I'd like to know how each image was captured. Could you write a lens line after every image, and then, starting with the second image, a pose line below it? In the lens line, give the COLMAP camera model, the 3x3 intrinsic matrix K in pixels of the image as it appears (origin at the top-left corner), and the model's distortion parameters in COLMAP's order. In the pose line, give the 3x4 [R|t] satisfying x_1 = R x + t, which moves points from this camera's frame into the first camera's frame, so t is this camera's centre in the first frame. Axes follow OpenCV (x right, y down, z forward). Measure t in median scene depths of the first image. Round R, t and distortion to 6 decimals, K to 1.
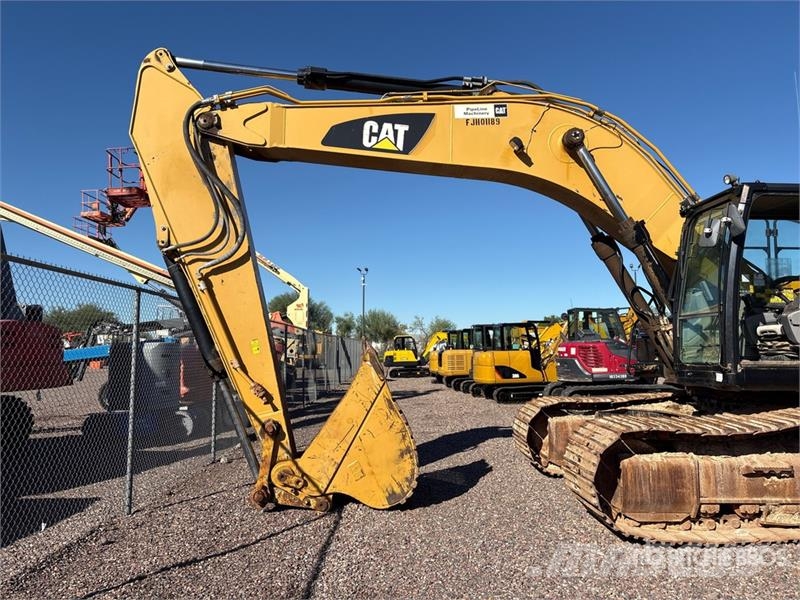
lens RADIAL K [[611.0, 0, 399.8], [0, 611.0, 290.3], [0, 0, 1]] dist [0.031116, -0.007160]
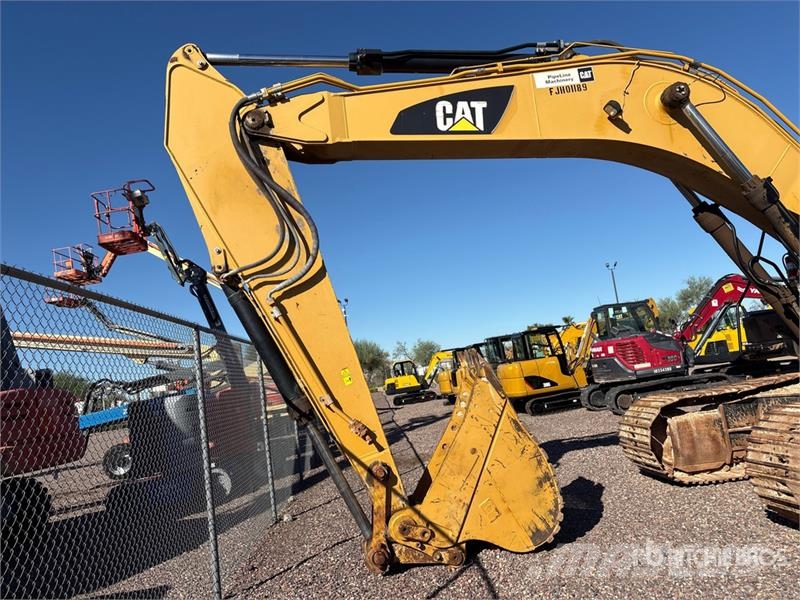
lens RADIAL K [[603.8, 0, 393.0], [0, 603.8, 295.6], [0, 0, 1]] dist [0.036255, -0.030093]
pose [[0.991191, -0.121030, 0.053780, -0.195550], [0.123074, 0.991728, -0.036458, 0.018440], [-0.048923, 0.042756, 0.997887, 0.160735]]
